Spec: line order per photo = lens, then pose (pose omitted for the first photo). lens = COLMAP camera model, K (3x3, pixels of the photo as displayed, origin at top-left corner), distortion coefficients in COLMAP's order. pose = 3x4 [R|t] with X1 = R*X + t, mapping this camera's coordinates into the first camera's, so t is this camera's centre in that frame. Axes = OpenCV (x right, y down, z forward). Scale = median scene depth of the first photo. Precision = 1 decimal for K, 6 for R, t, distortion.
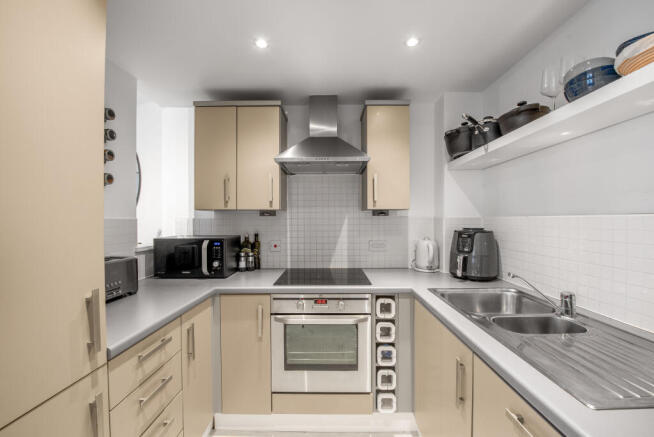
lens RADIAL K [[261.0, 0, 330.6], [0, 261.0, 220.6], [0, 0, 1]] dist [-0.012588, -0.000089]
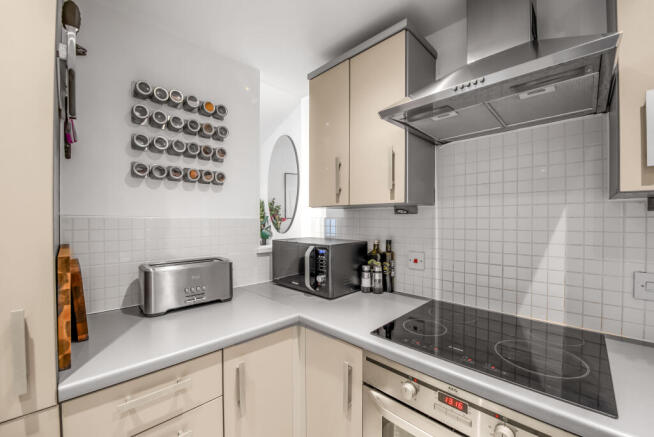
lens RADIAL K [[267.2, 0, 327.7], [0, 267.2, 221.7], [0, 0, 1]] dist [-0.022761, -0.000300]
pose [[0.712854, 0.009509, -0.701248, 0.104141], [-0.006114, 0.999954, 0.007344, -0.002257], [0.701286, -0.000948, 0.712879, 0.444399]]
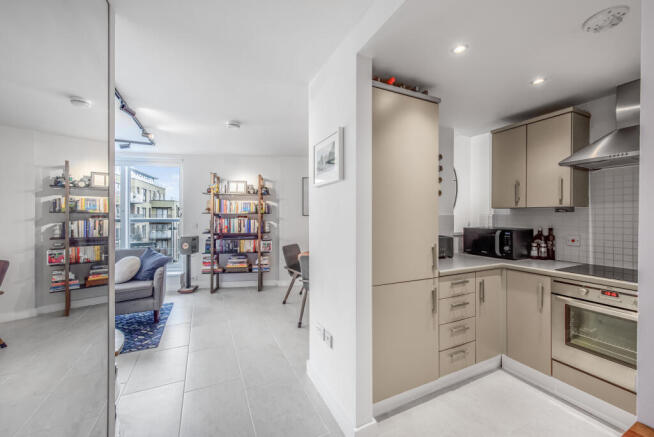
lens RADIAL K [[257.0, 0, 325.9], [0, 257.0, 217.2], [0, 0, 1]] dist [0.001524, 0.000014]
pose [[0.431670, 0.004495, -0.902020, 0.337376], [-0.004281, 0.999987, 0.002935, 0.005044], [0.902021, 0.002595, 0.431684, -0.396631]]
